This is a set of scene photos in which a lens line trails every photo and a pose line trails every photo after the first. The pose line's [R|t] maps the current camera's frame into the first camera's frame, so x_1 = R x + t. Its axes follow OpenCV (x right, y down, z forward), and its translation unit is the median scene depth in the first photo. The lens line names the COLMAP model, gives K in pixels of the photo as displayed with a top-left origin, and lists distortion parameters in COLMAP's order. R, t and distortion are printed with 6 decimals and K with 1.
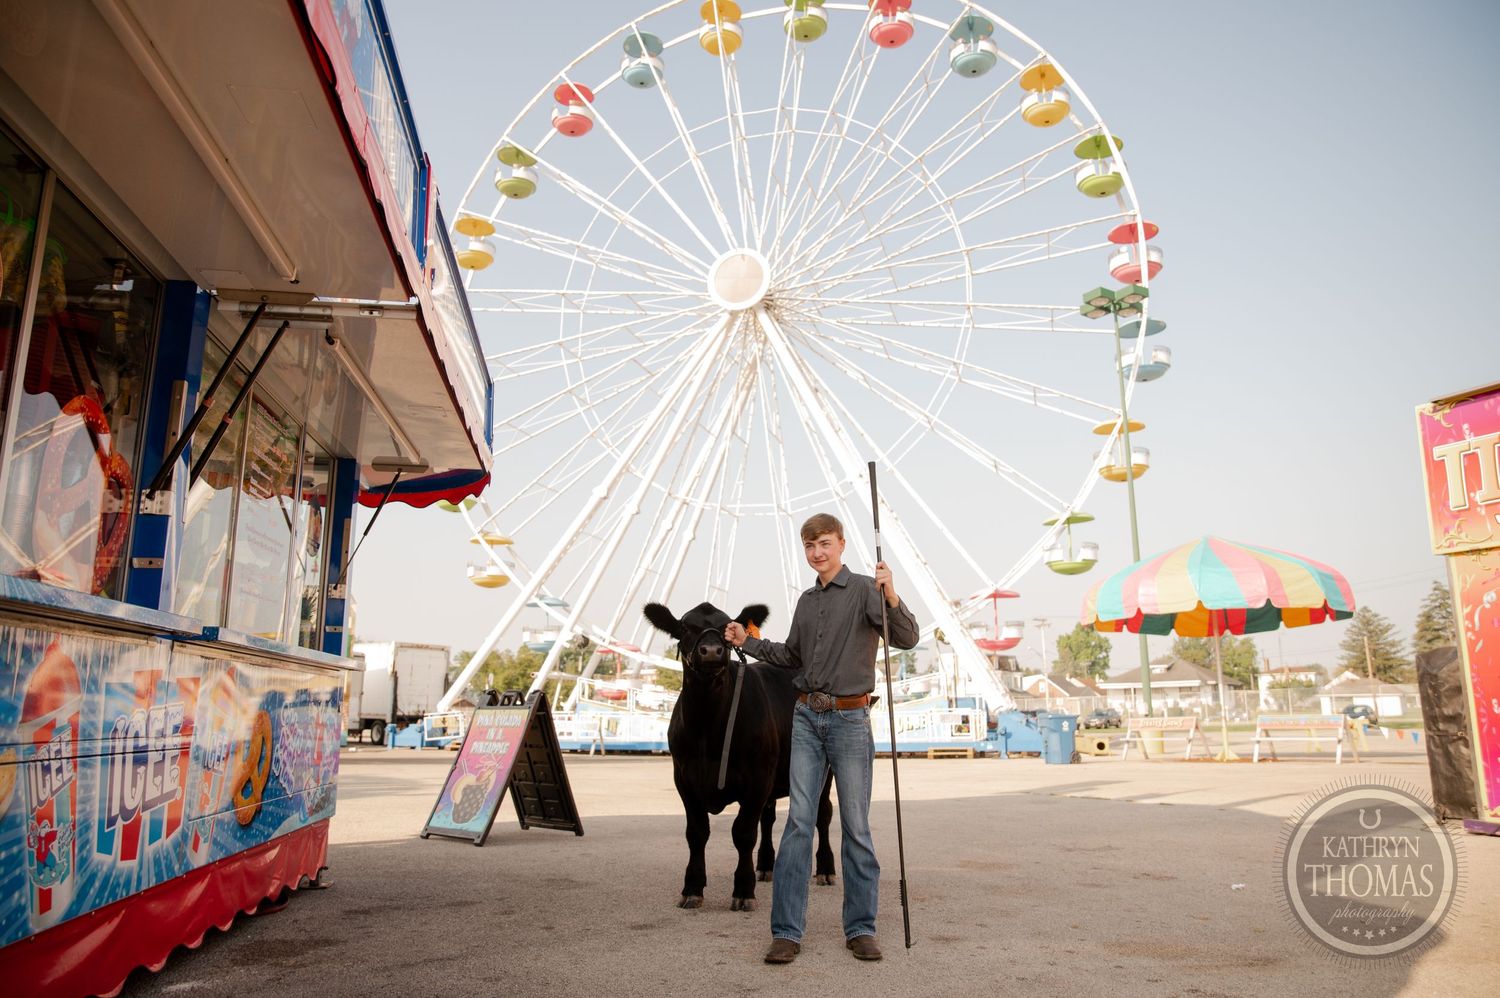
lens RADIAL K [[1047.0, 0, 742.0], [0, 1047.0, 500.2], [0, 0, 1]] dist [-0.102415, 0.066645]
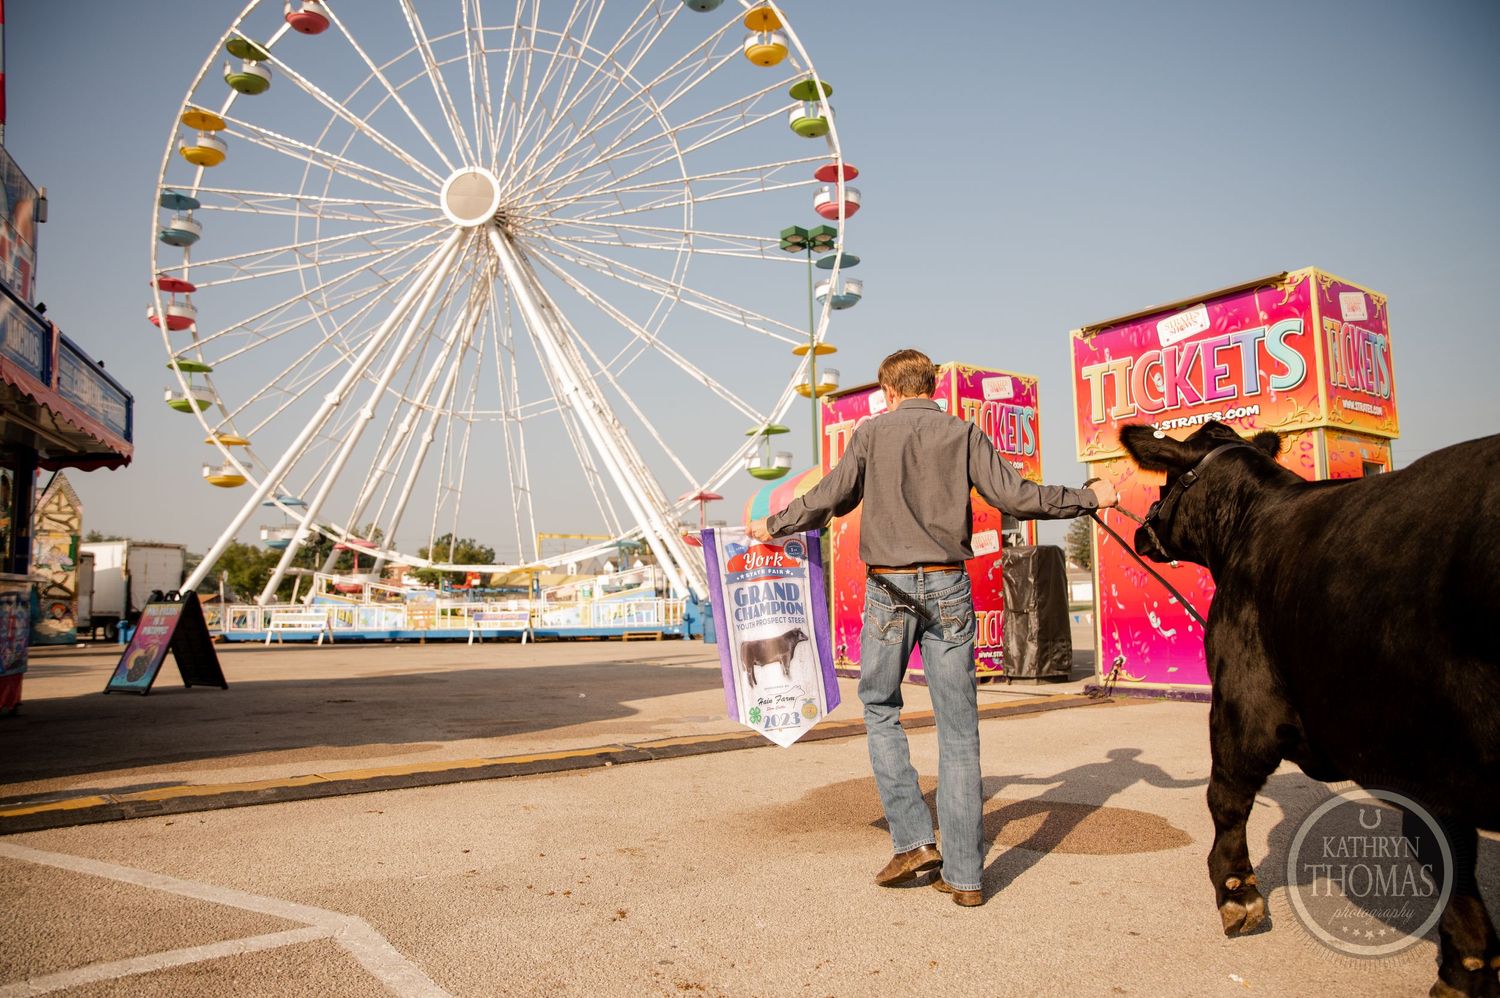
lens RADIAL K [[1047.0, 0, 760.1], [0, 1047.0, 506.9], [0, 0, 1]] dist [-0.102415, 0.066645]
pose [[0.976030, 0.001072, 0.217633, 0.053798], [-0.025146, 0.993846, 0.107875, -0.019820], [-0.216178, -0.110762, 0.970051, -0.099465]]
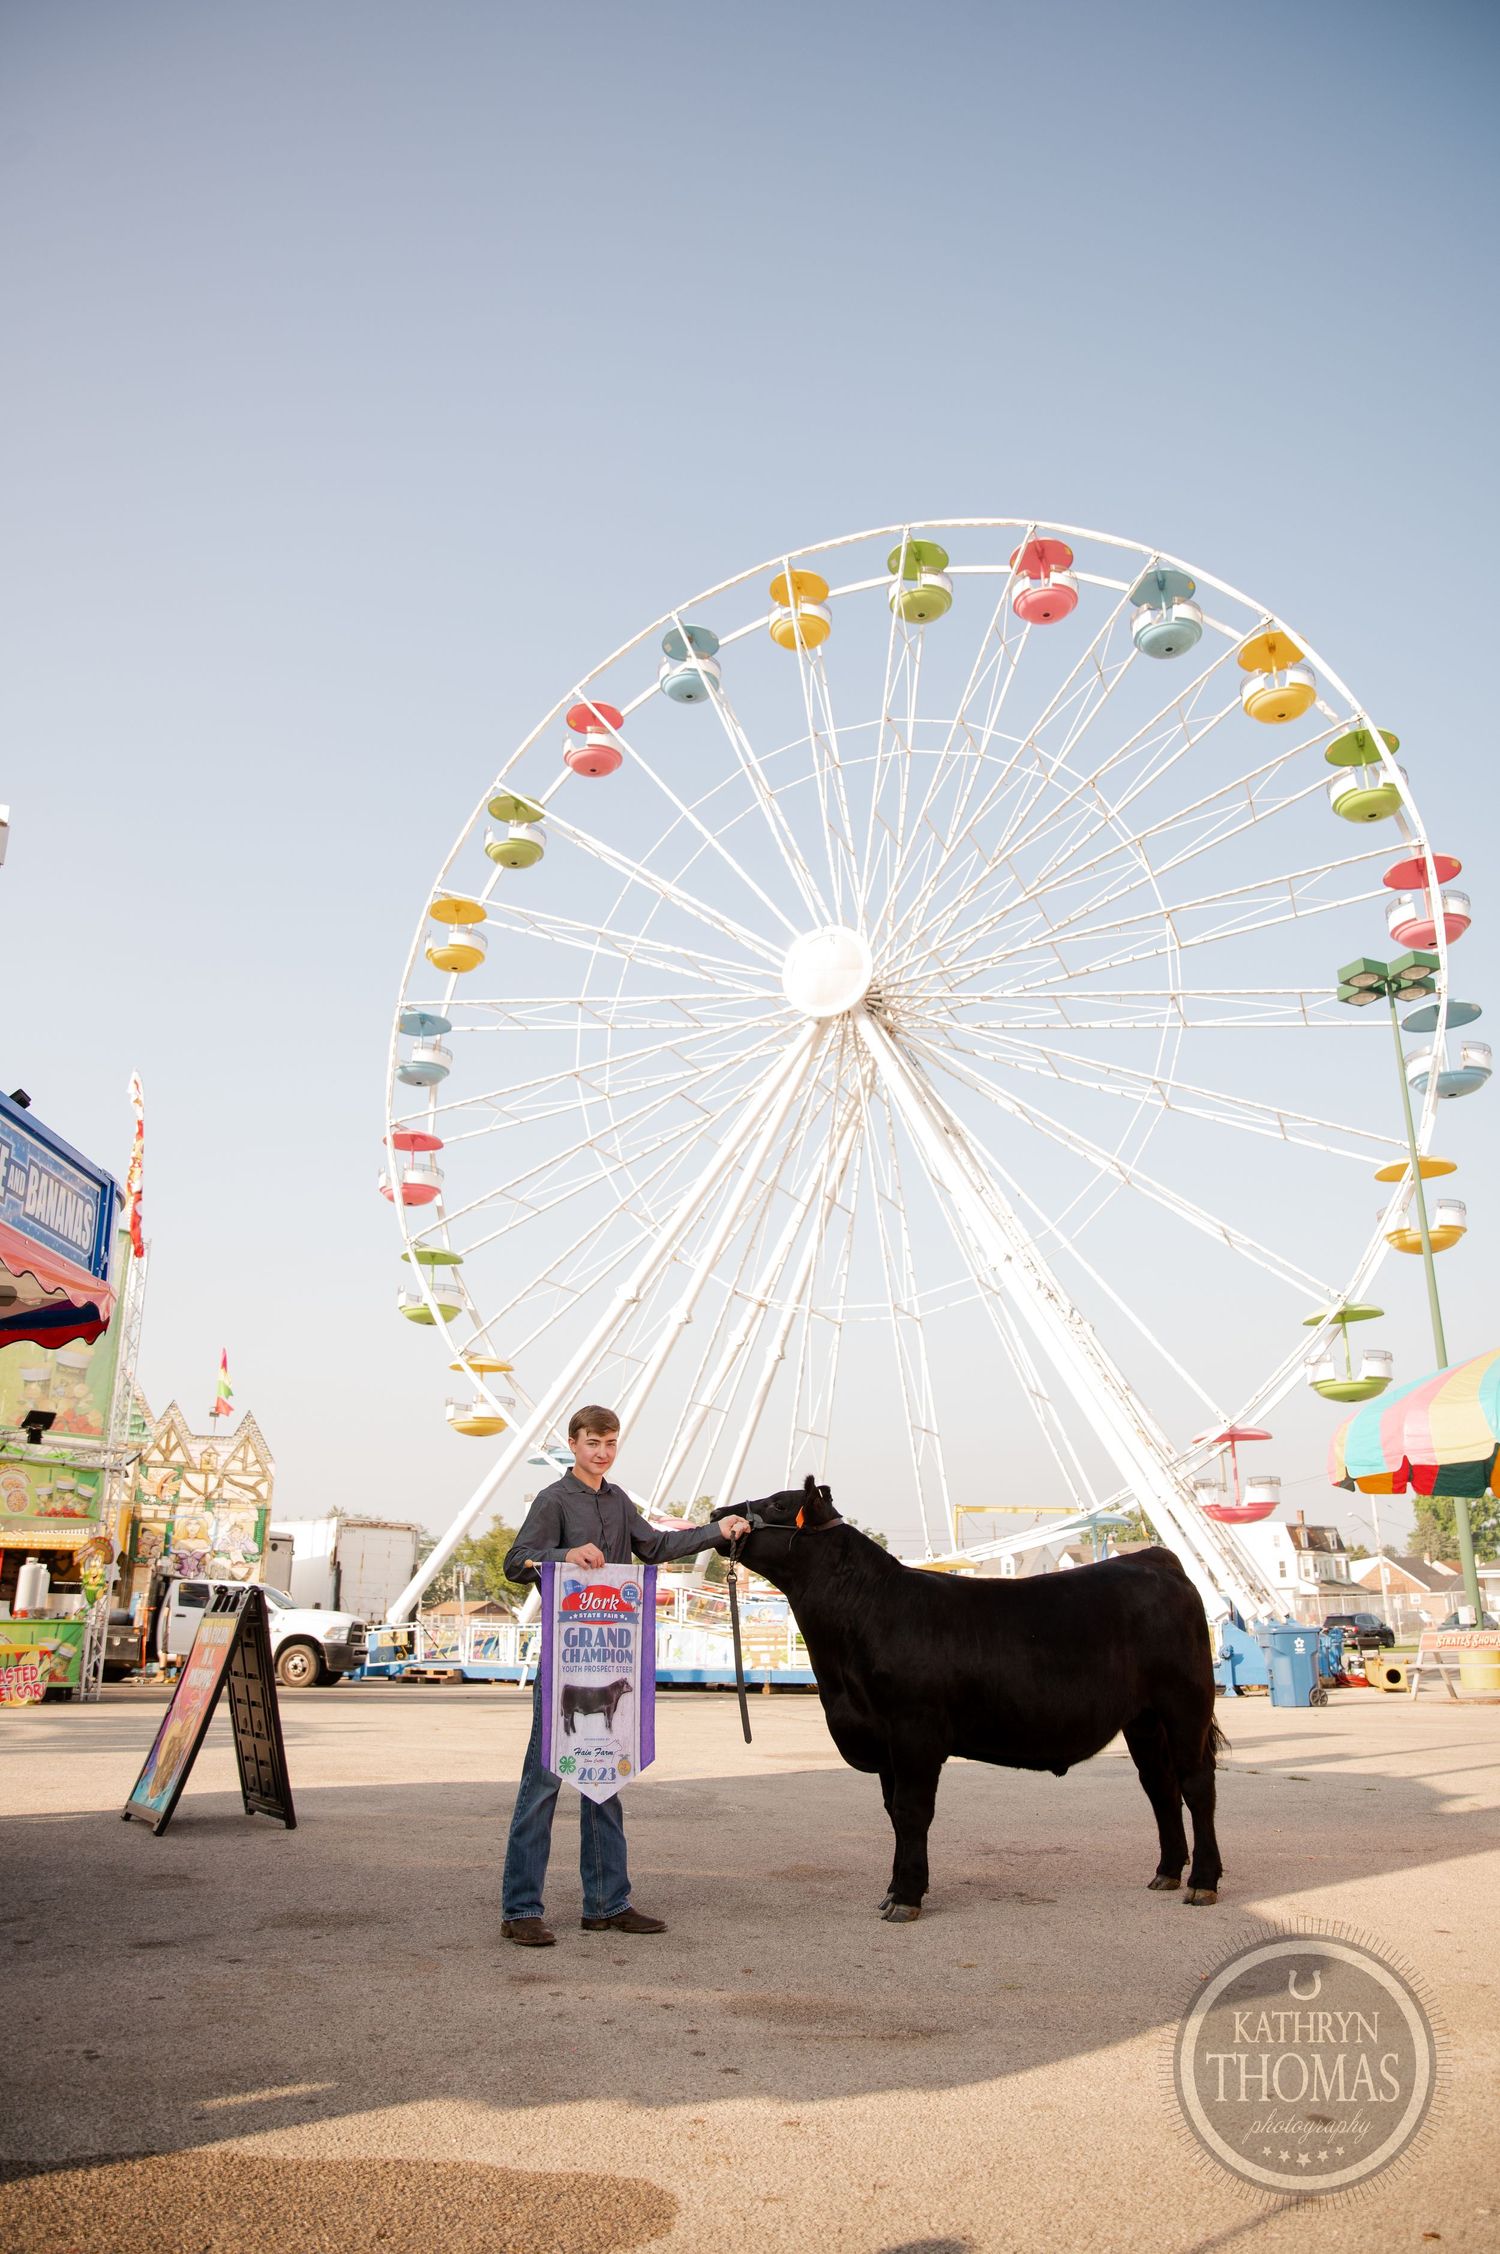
lens RADIAL K [[1573.2, 0, 747.2], [0, 1573.2, 1125.8], [0, 0, 1]] dist [-0.102415, 0.066645]
pose [[0.993254, -0.035288, -0.110463, 0.052272], [0.023342, 0.993917, -0.107625, -0.003110], [0.113589, 0.104321, 0.988036, -0.005533]]
